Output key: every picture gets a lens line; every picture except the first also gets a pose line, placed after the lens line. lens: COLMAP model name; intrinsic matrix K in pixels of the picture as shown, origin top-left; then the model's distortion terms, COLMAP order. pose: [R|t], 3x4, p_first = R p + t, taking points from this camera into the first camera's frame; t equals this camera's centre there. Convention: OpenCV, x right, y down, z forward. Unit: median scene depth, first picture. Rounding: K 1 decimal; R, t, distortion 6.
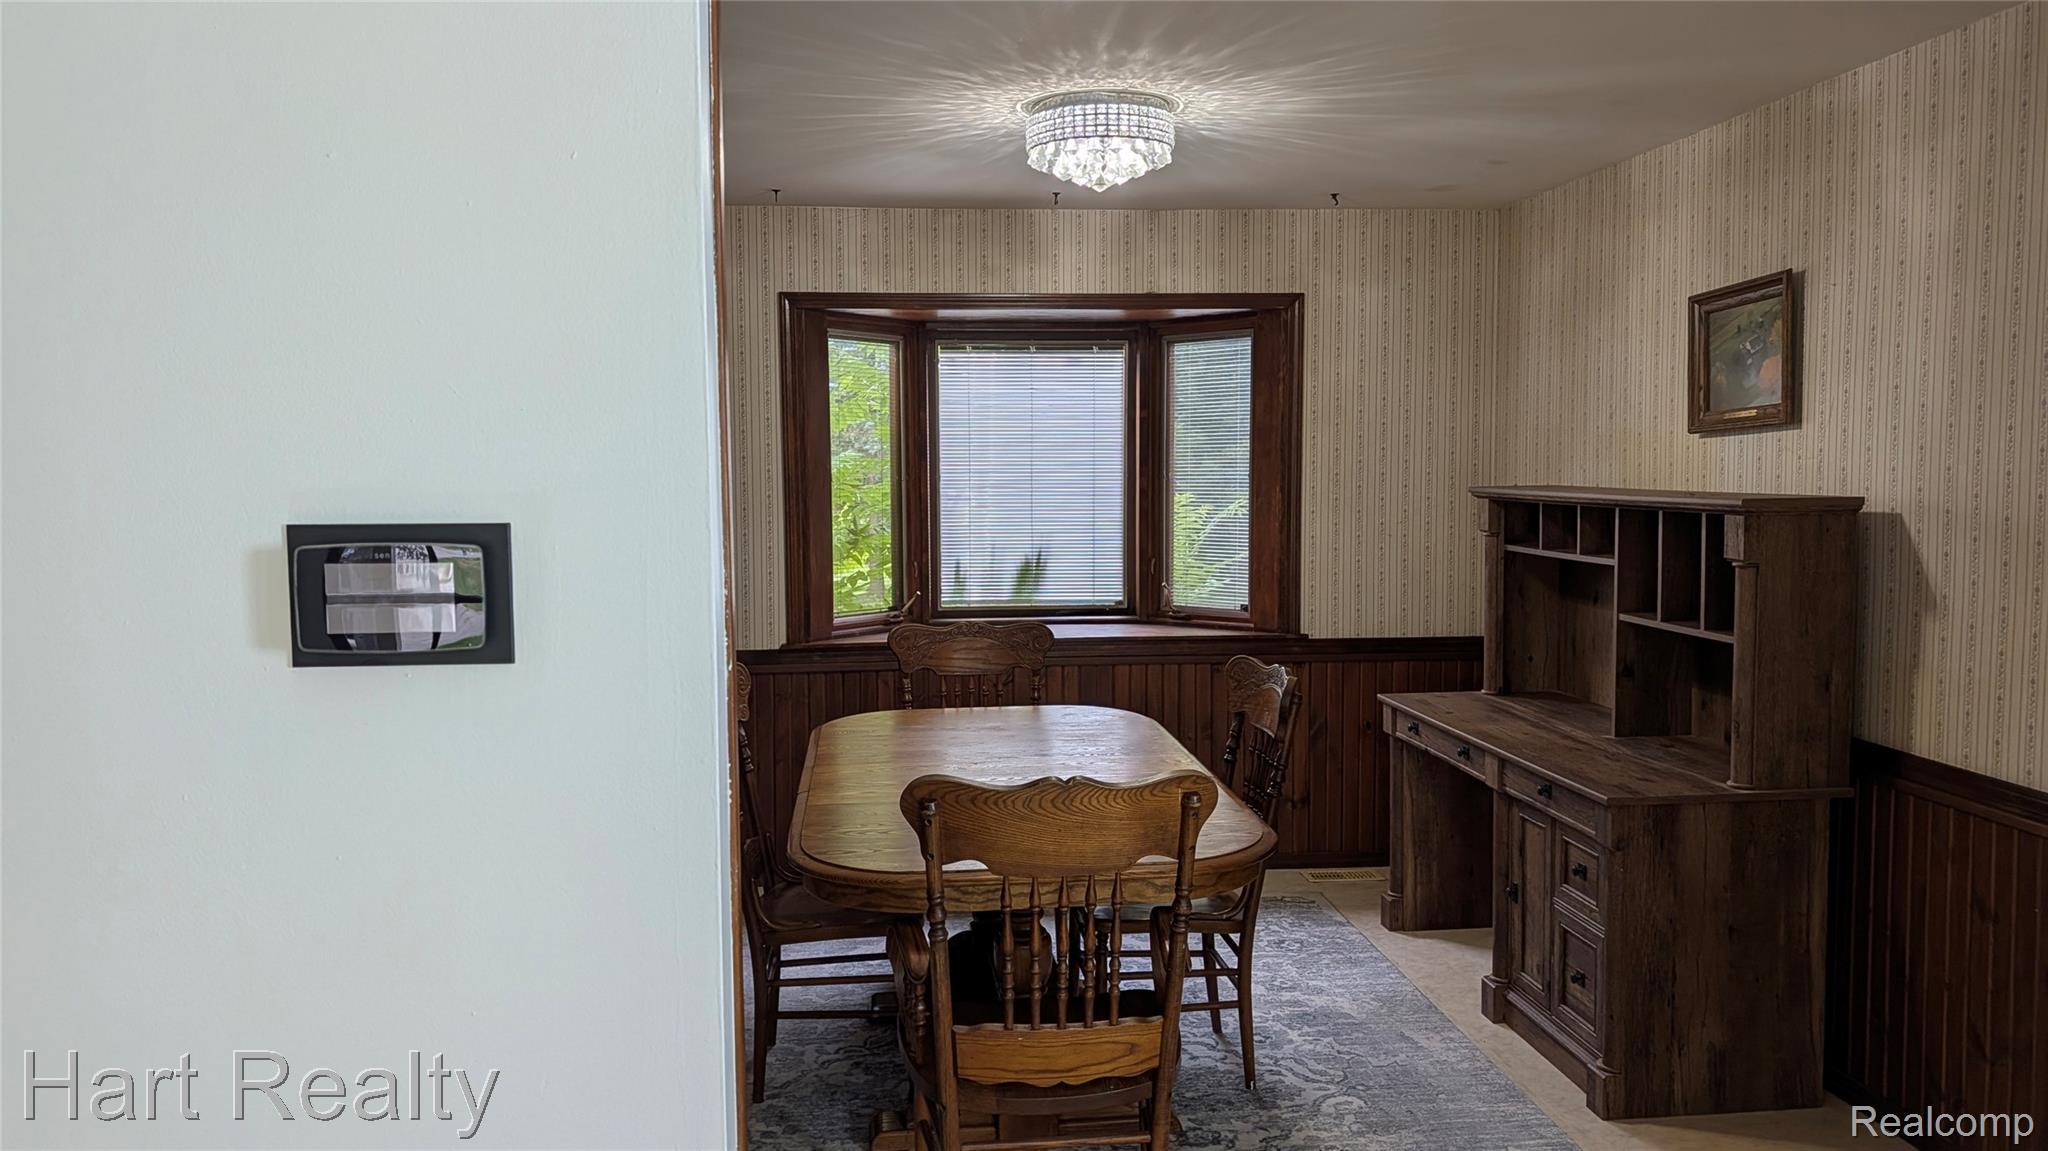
lens RADIAL K [[1485.7, 0, 1024.0], [0, 1485.7, 575.5], [0, 0, 1]] dist [0.004781, 0.000567]
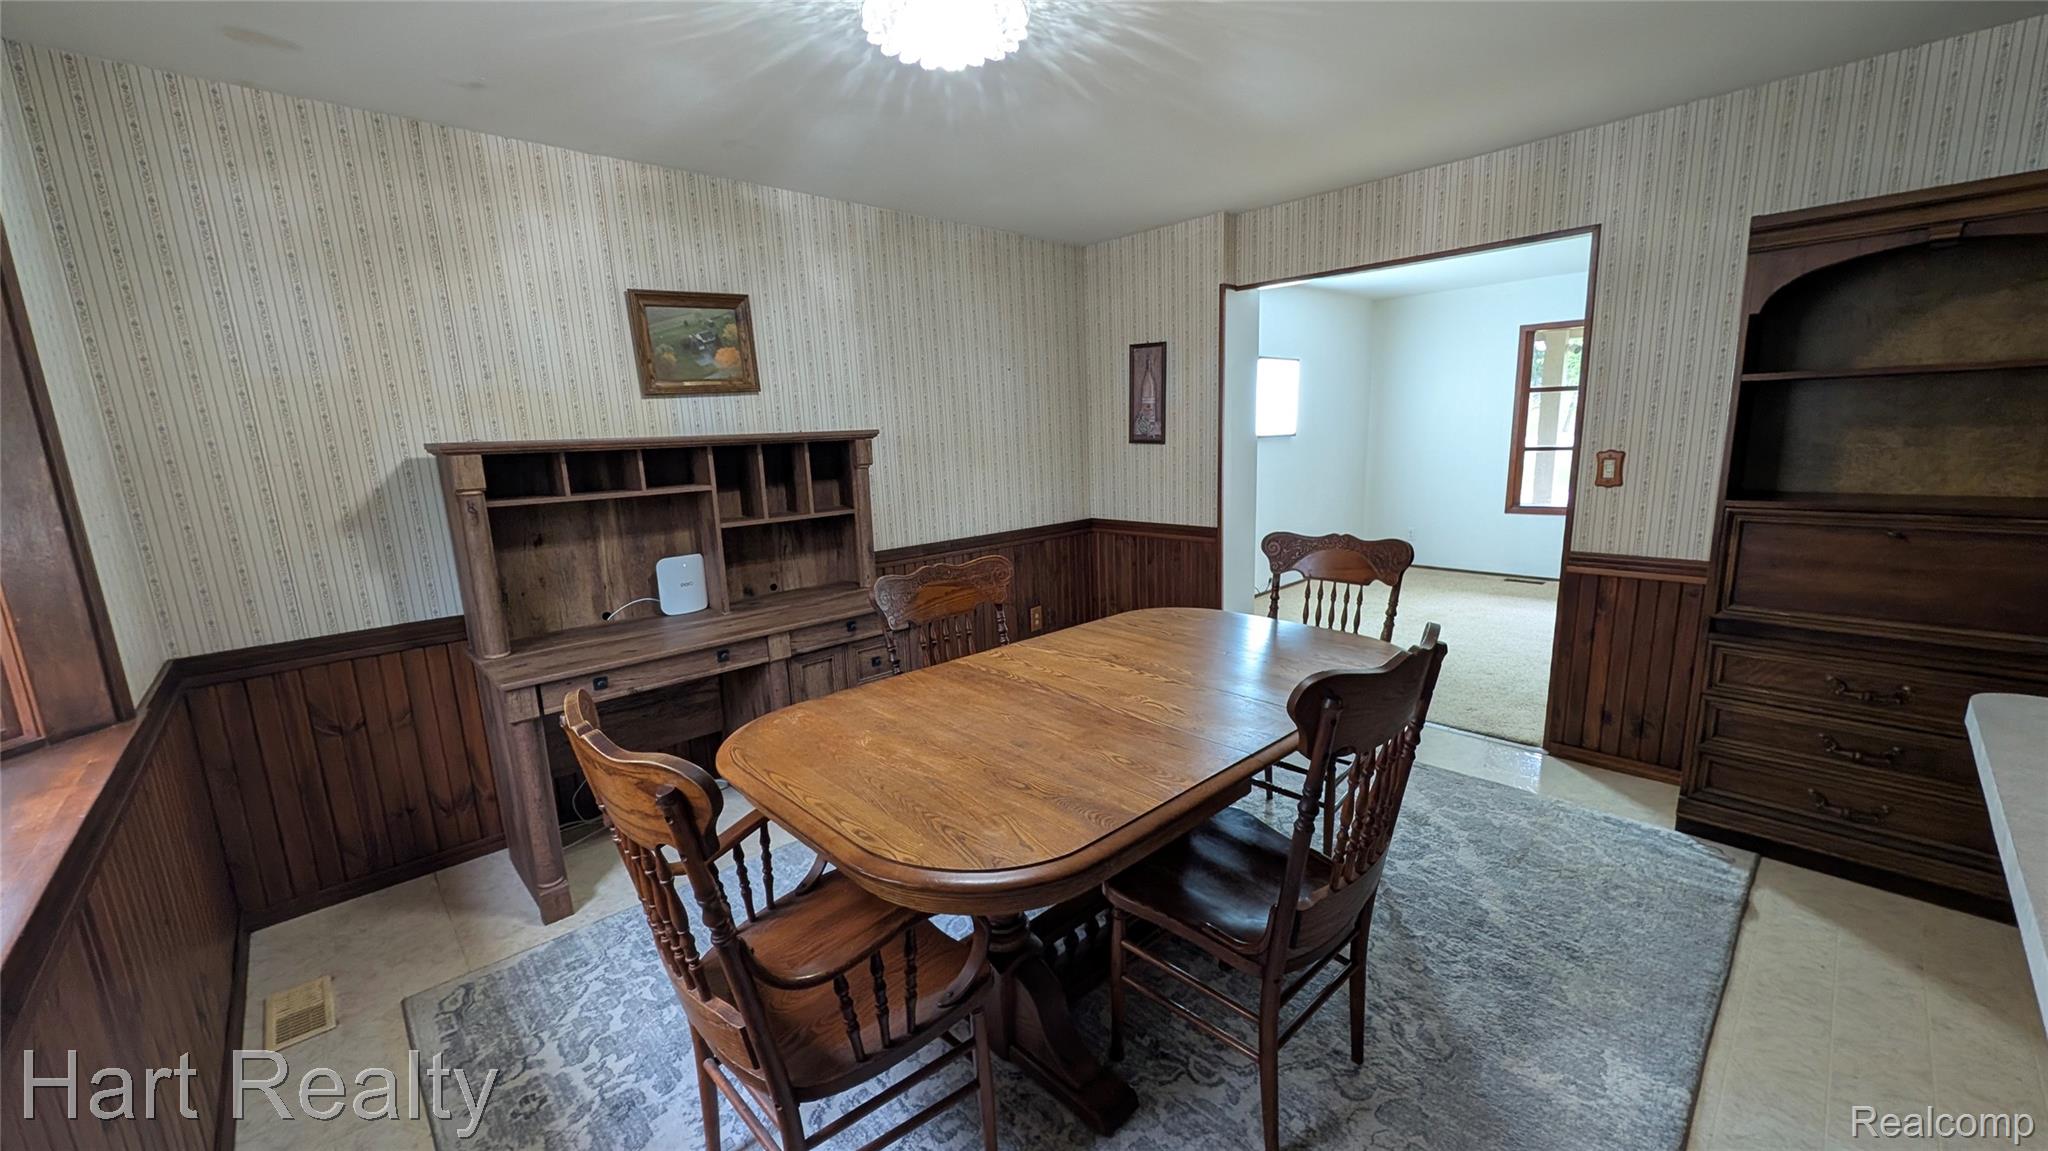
lens RADIAL K [[783.4, 0, 1027.0], [0, 783.4, 578.3], [0, 0, 1]] dist [0.000596, 0.000340]
pose [[-0.611451, -0.111854, 0.783336, -0.361516], [0.108940, 0.968632, 0.223349, -0.058840], [-0.783747, 0.221904, -0.580086, 1.250153]]
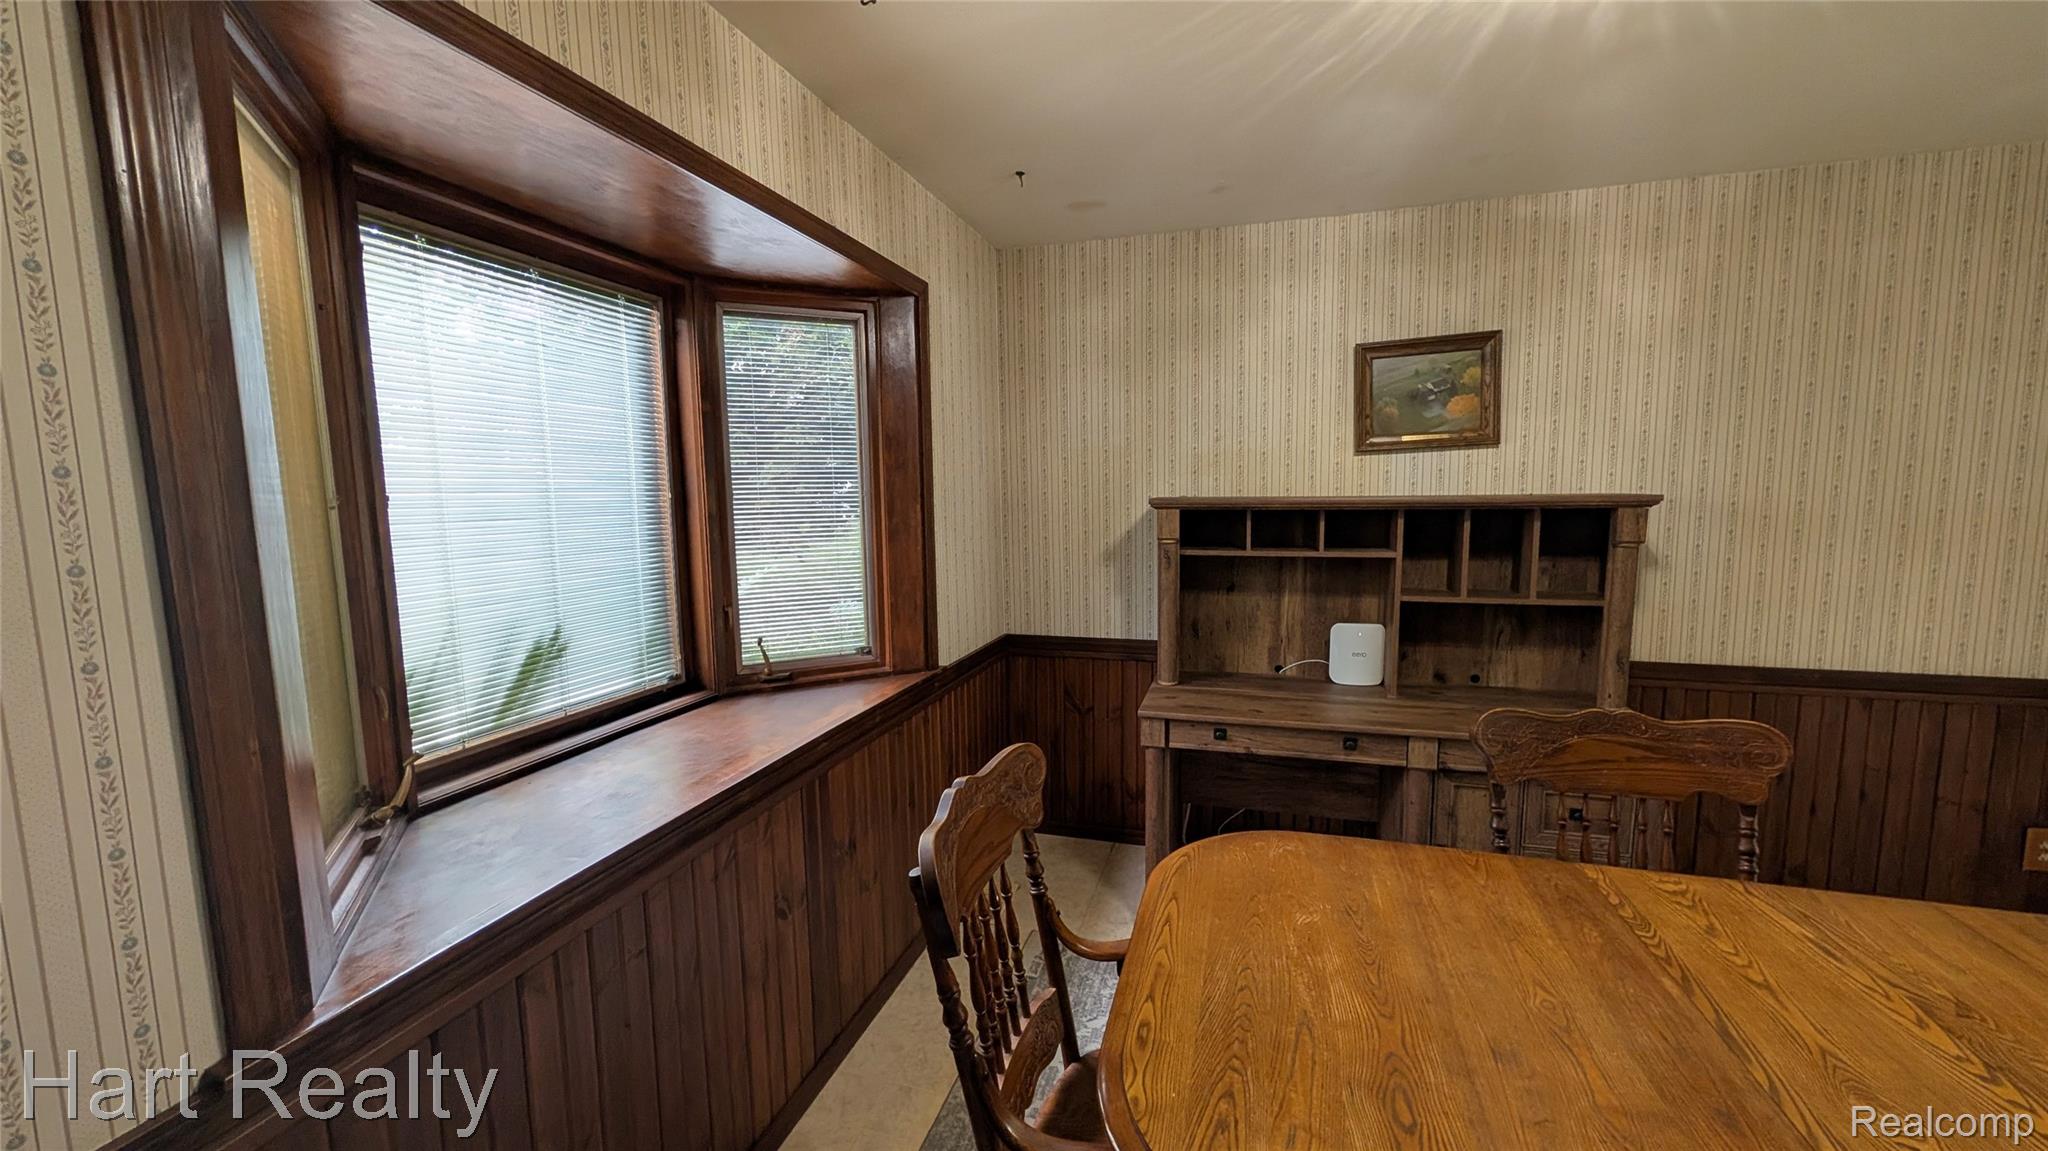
lens RADIAL K [[783.4, 0, 1027.0], [0, 783.4, 578.3], [0, 0, 1]] dist [0.000596, 0.000340]
pose [[0.378674, -0.097040, 0.920429, -0.316445], [0.081883, 0.994101, 0.071119, -0.061757], [-0.921901, 0.048436, 0.384386, 1.069077]]
